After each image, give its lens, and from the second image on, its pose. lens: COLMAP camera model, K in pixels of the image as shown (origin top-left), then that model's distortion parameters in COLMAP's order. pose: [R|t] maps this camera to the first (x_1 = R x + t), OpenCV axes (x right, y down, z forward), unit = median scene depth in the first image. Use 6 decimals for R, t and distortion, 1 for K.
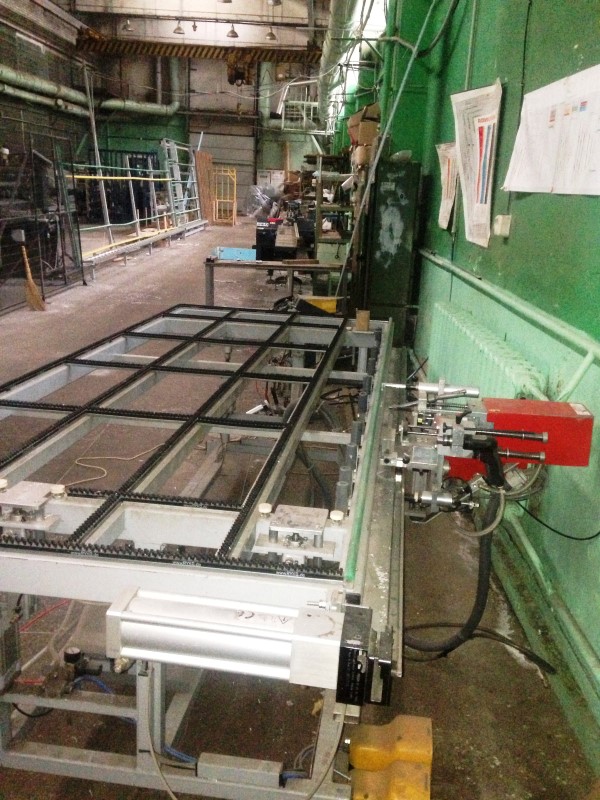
lens RADIAL K [[771.5, 0, 299.1], [0, 771.5, 402.3], [0, 0, 1]] dist [0.019370, 0.000000]
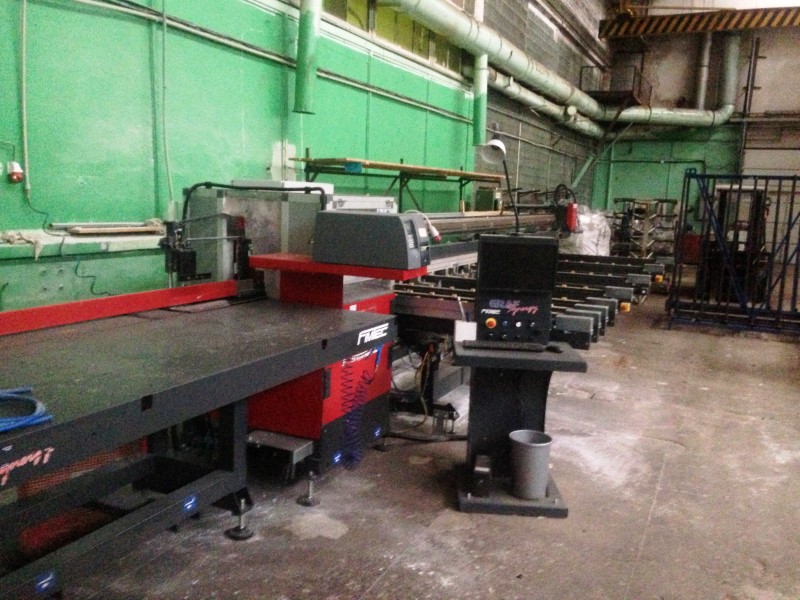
lens RADIAL K [[771.5, 0, 399.6], [0, 771.5, 300.4], [0, 0, 1]] dist [0.019370, 0.000000]
pose [[0.918545, 0.035857, -0.393686, -0.151755], [-0.097868, 0.985503, -0.138585, -0.104346], [0.383010, 0.165826, 0.908738, 0.317782]]
